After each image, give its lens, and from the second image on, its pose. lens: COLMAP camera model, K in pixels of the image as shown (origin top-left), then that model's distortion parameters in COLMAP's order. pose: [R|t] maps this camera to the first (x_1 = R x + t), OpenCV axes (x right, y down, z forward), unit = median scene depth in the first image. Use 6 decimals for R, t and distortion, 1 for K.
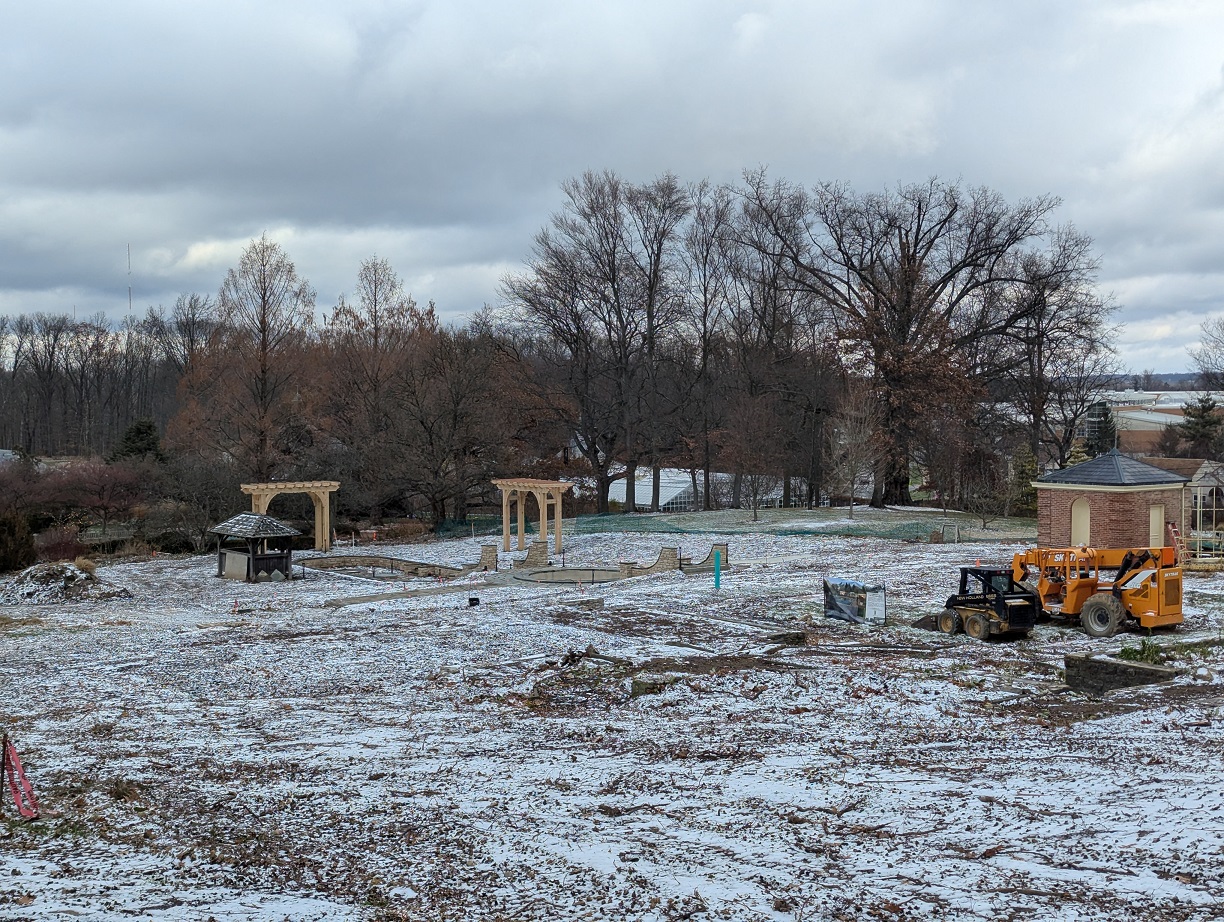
lens RADIAL K [[1730.4, 0, 612.6], [0, 1730.4, 460.1], [0, 0, 1]] dist [0.092209, 0.000000]
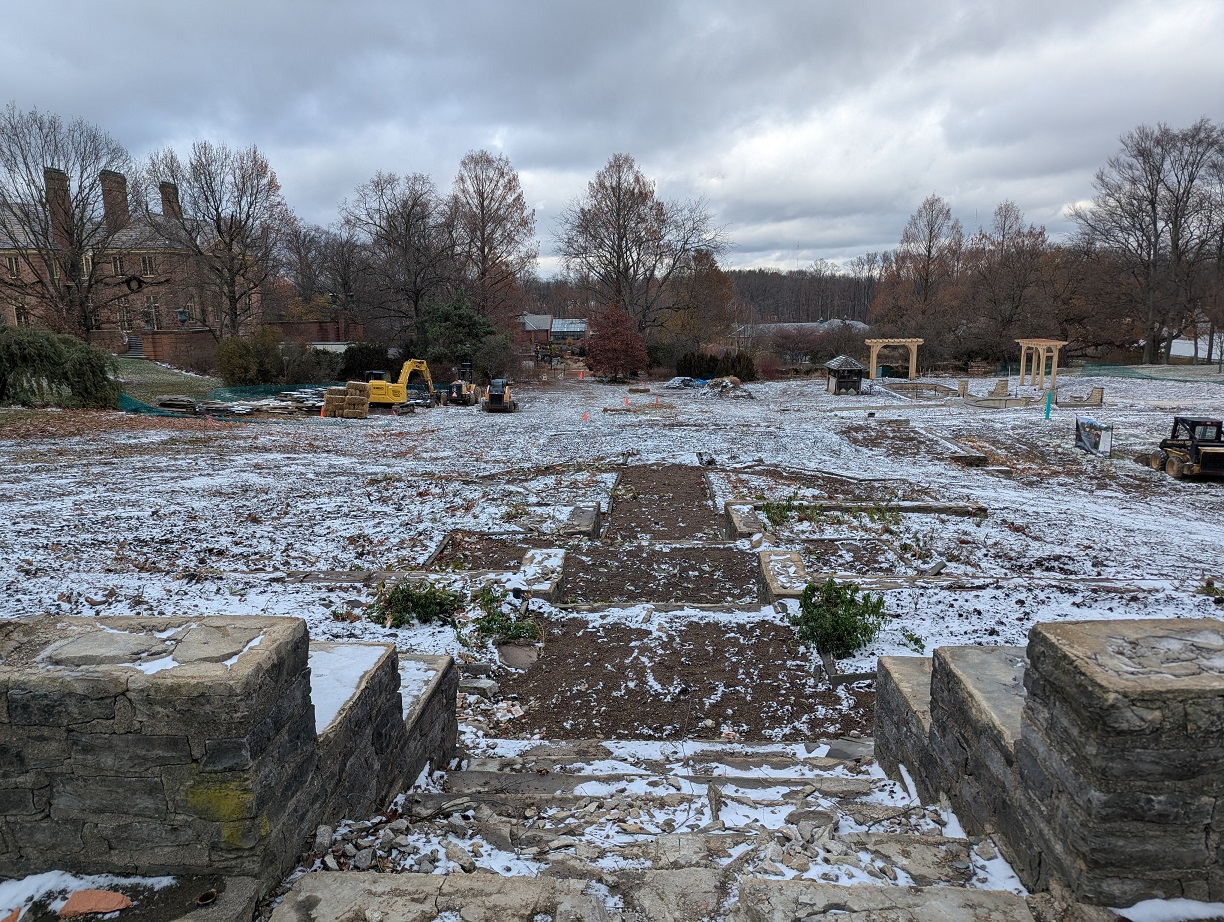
lens RADIAL K [[840.8, 0, 611.9], [0, 840.8, 461.4], [0, 0, 1]] dist [-0.004448, -0.002596]
pose [[0.729422, 0.113958, -0.674505, 0.211509], [-0.006352, 0.987112, 0.159904, 0.001481], [0.684035, -0.112353, 0.720745, 0.213315]]
